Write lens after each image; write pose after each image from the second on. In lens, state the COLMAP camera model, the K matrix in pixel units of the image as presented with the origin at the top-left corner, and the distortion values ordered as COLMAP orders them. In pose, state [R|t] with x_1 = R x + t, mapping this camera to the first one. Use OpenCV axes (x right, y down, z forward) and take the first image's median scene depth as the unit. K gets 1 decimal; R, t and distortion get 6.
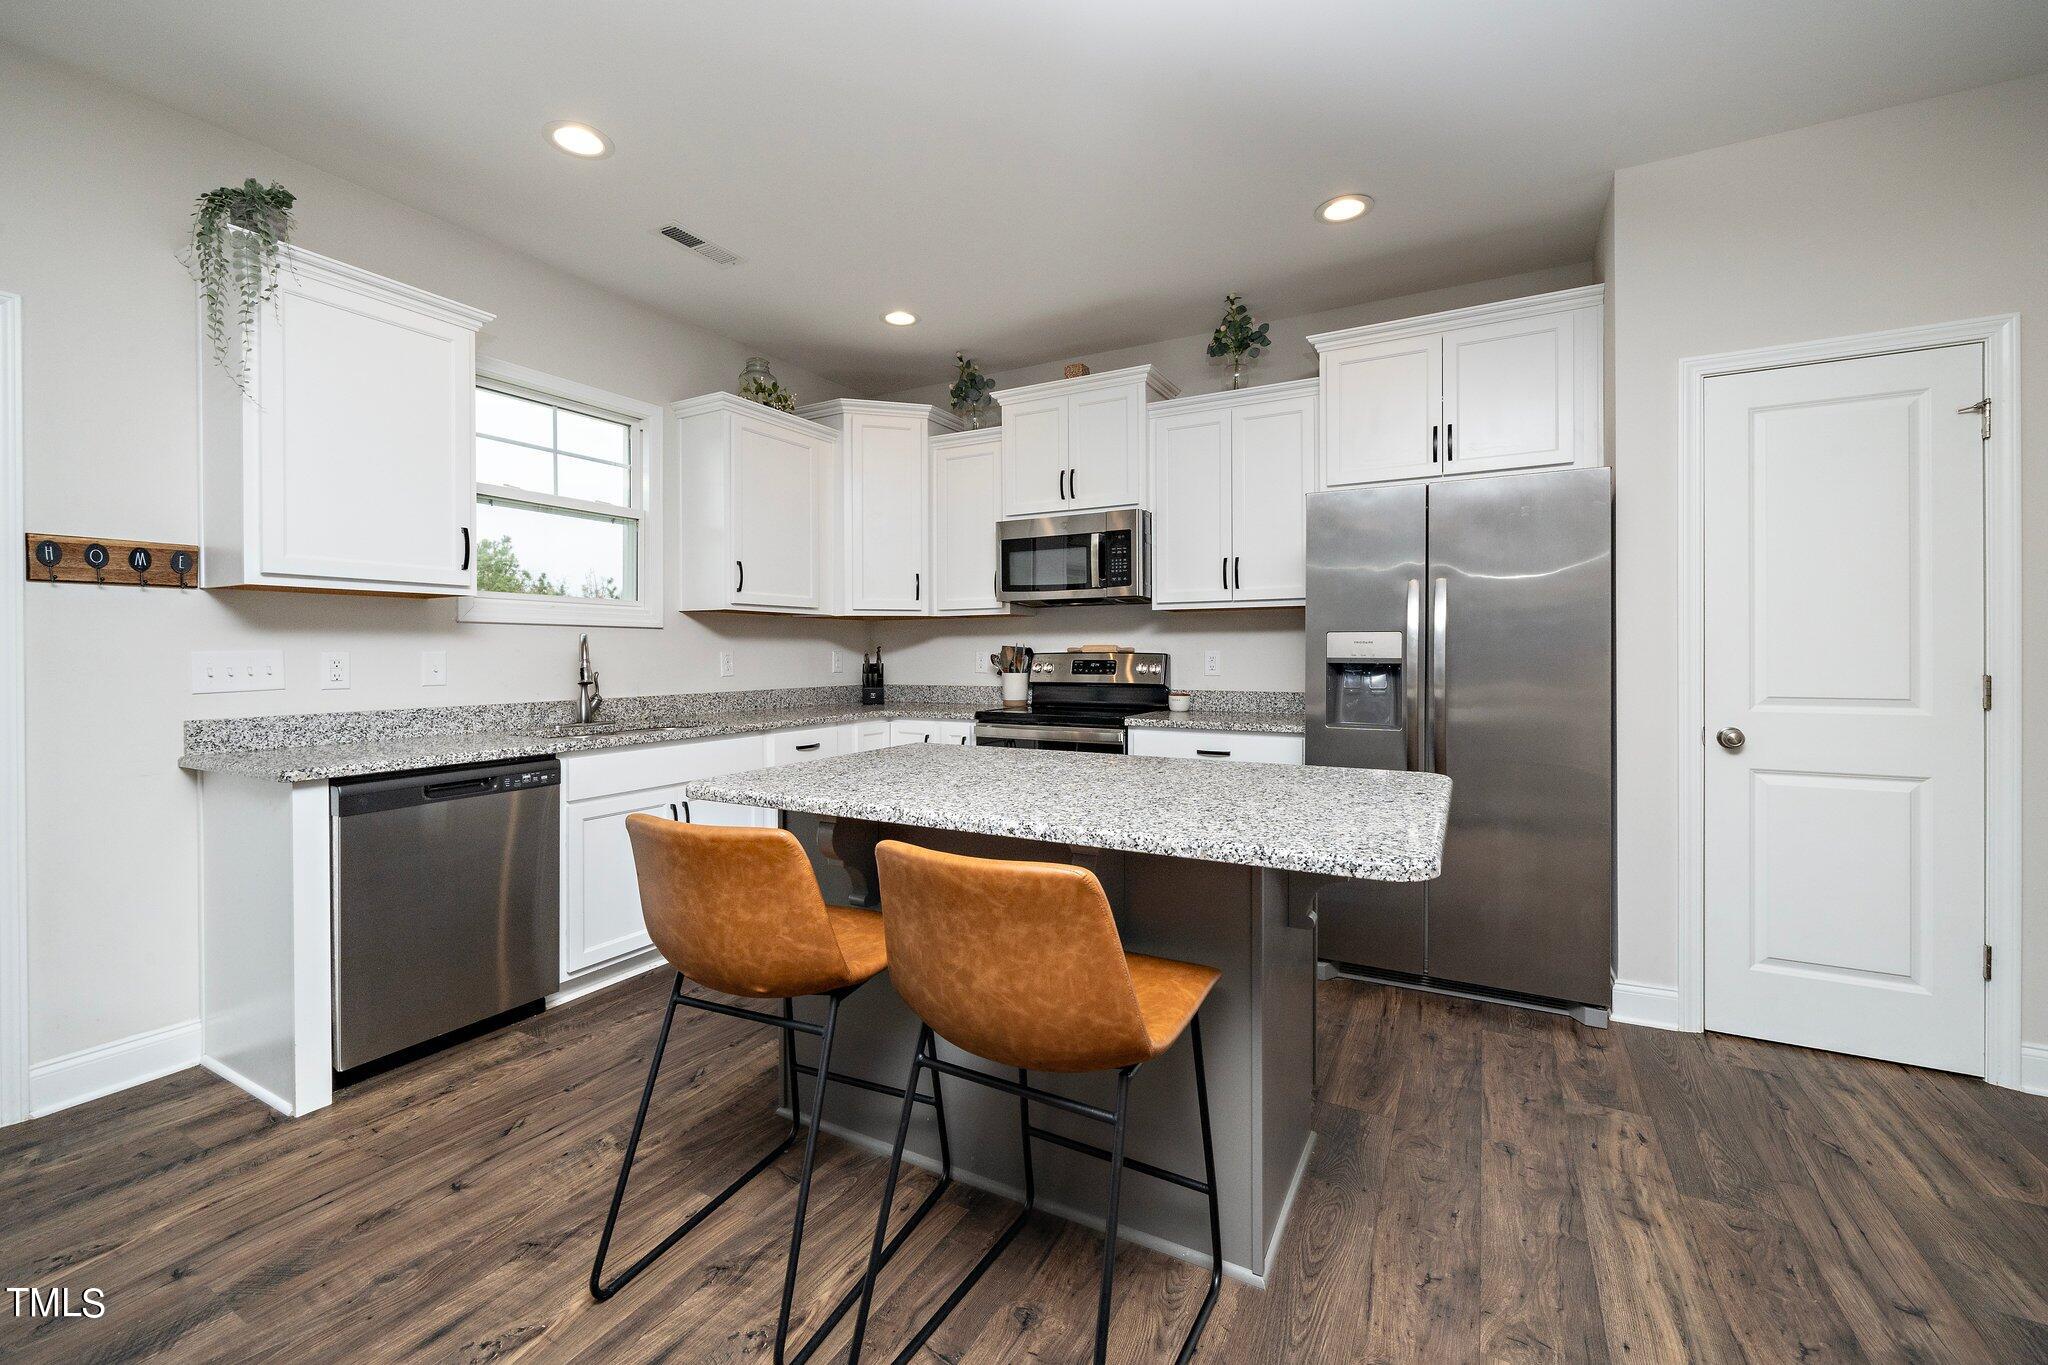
lens RADIAL K [[837.7, 0, 1024.2], [0, 837.7, 660.5], [0, 0, 1]] dist [-0.002036, -0.000186]
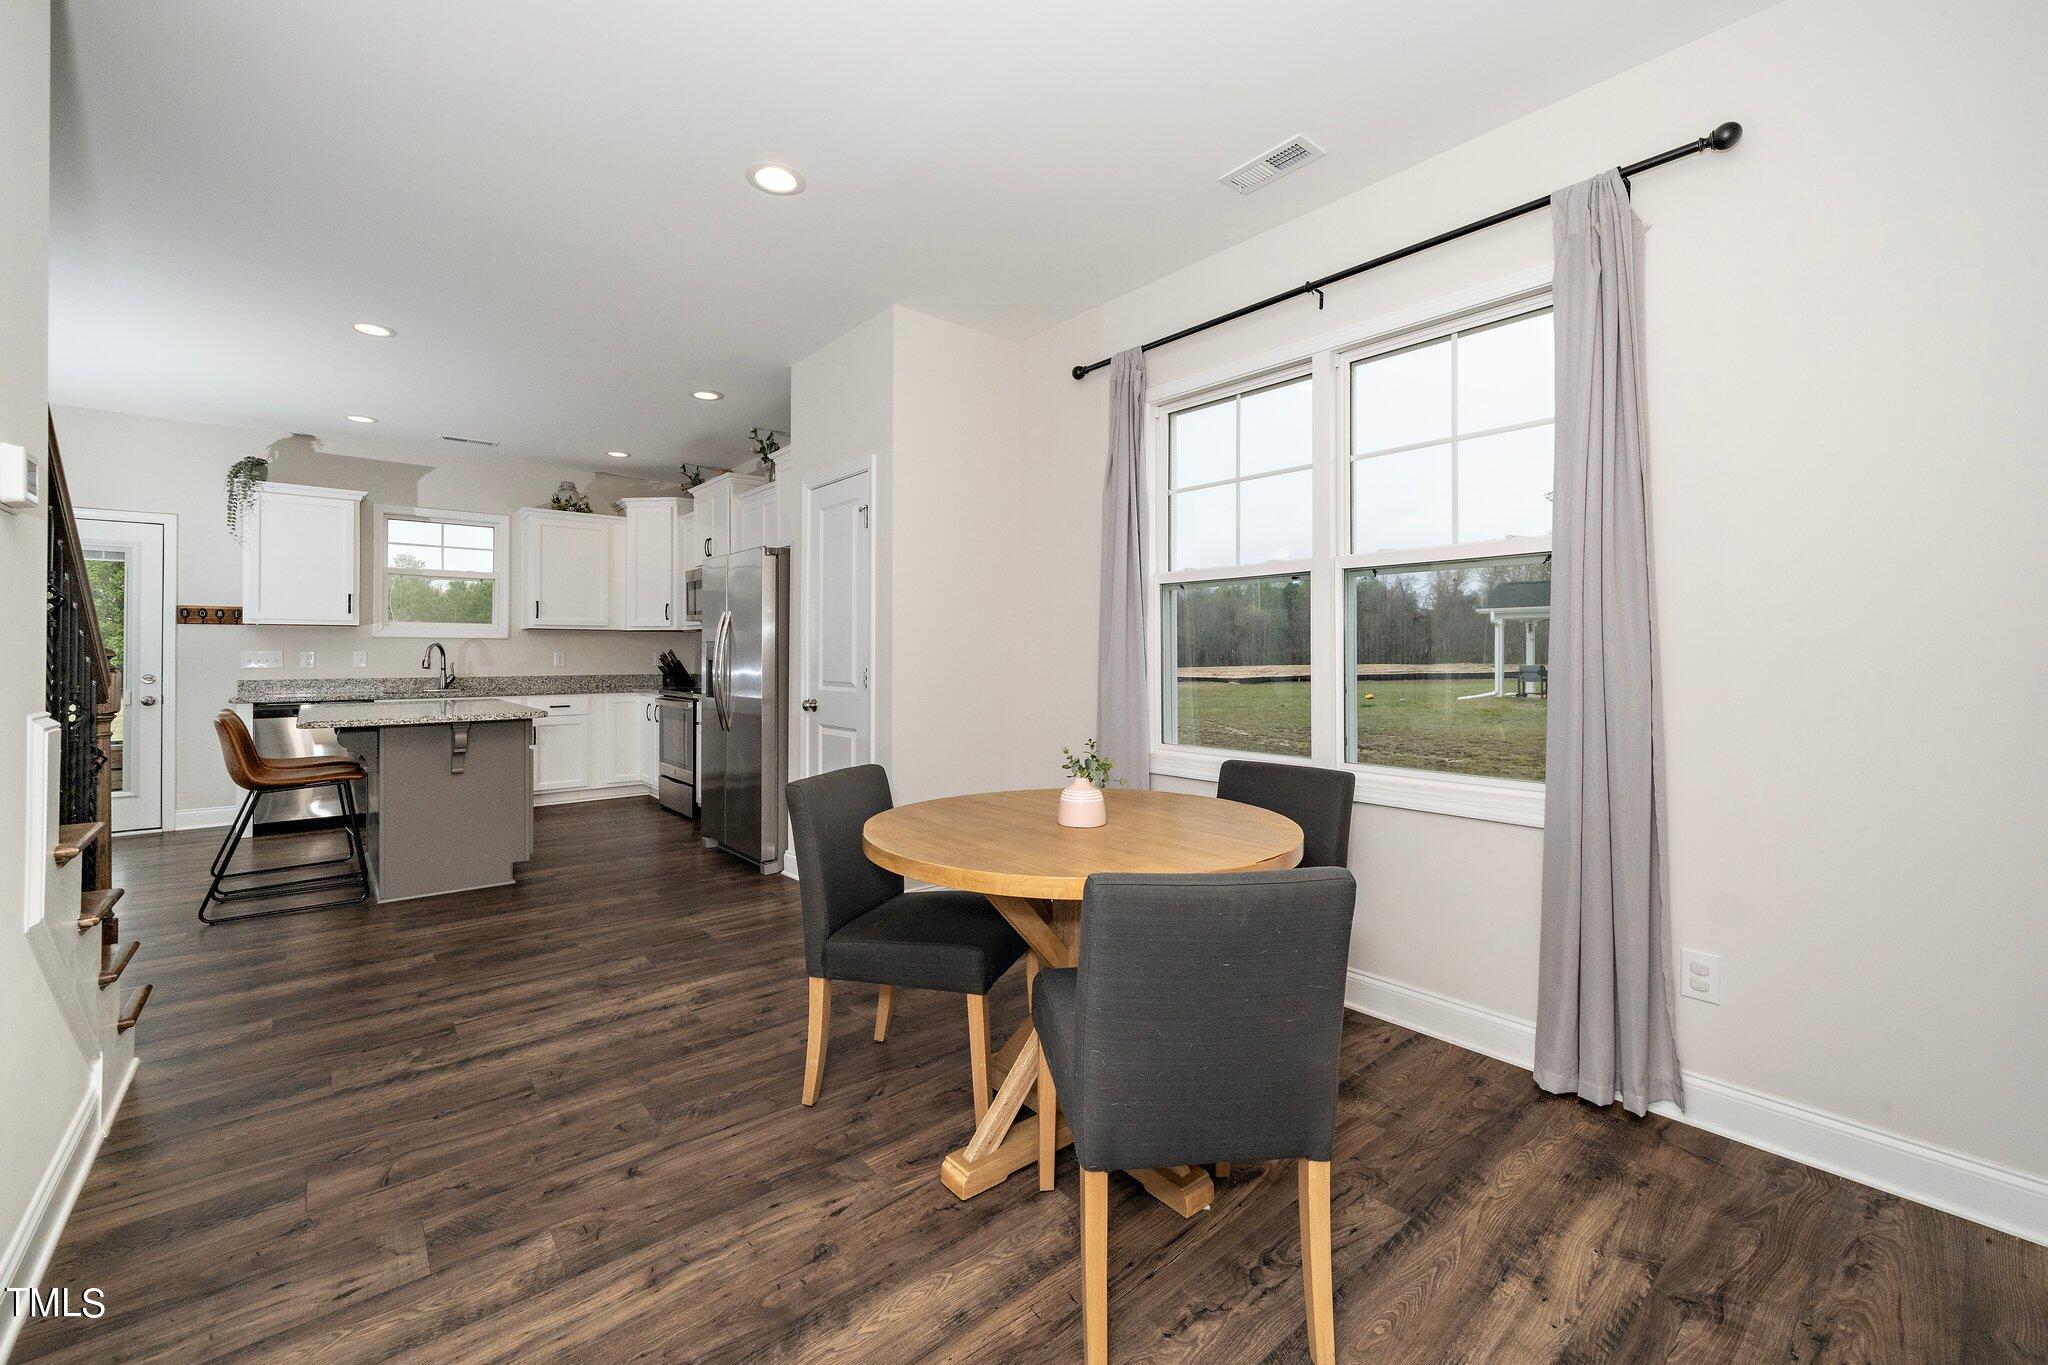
lens RADIAL K [[835.1, 0, 1022.9], [0, 835.1, 650.0], [0, 0, 1]] dist [-0.000522, -0.000086]
pose [[0.933928, -0.000395, -0.357461, 1.244533], [-0.005795, 0.999851, -0.016246, 0.007563], [0.357414, 0.017244, 0.933787, -0.276962]]
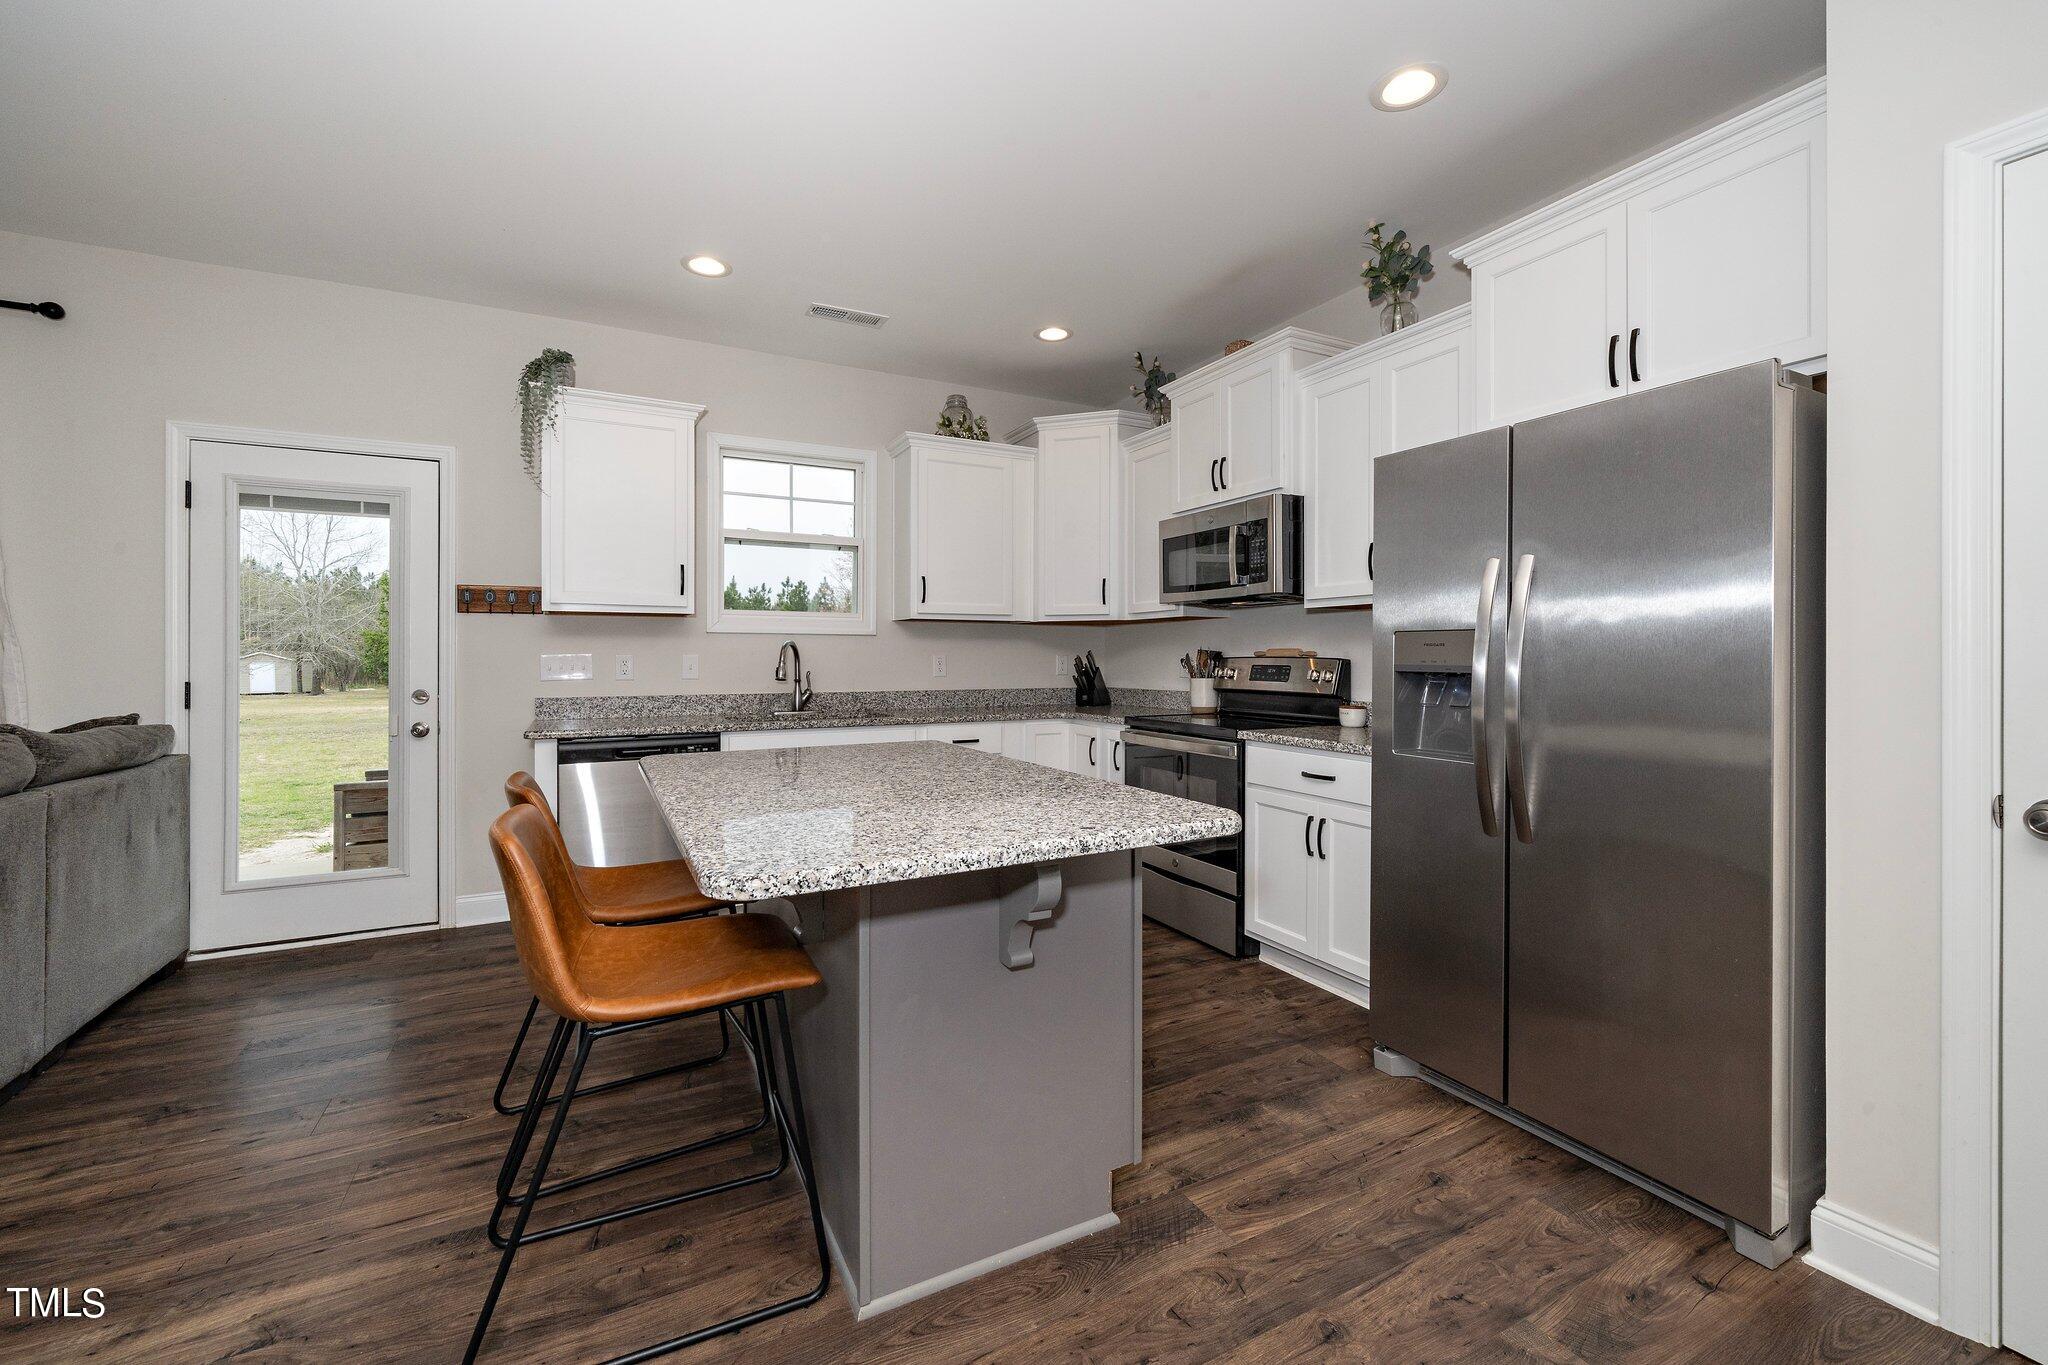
lens RADIAL K [[829.0, 0, 1018.9], [0, 829.0, 660.0], [0, 0, 1]] dist [-0.000513, 0.000285]
pose [[0.831762, 0.005275, -0.555108, 0.400068], [-0.008141, 0.999963, -0.002696, -0.001700], [0.555073, 0.006762, 0.831774, 0.127412]]
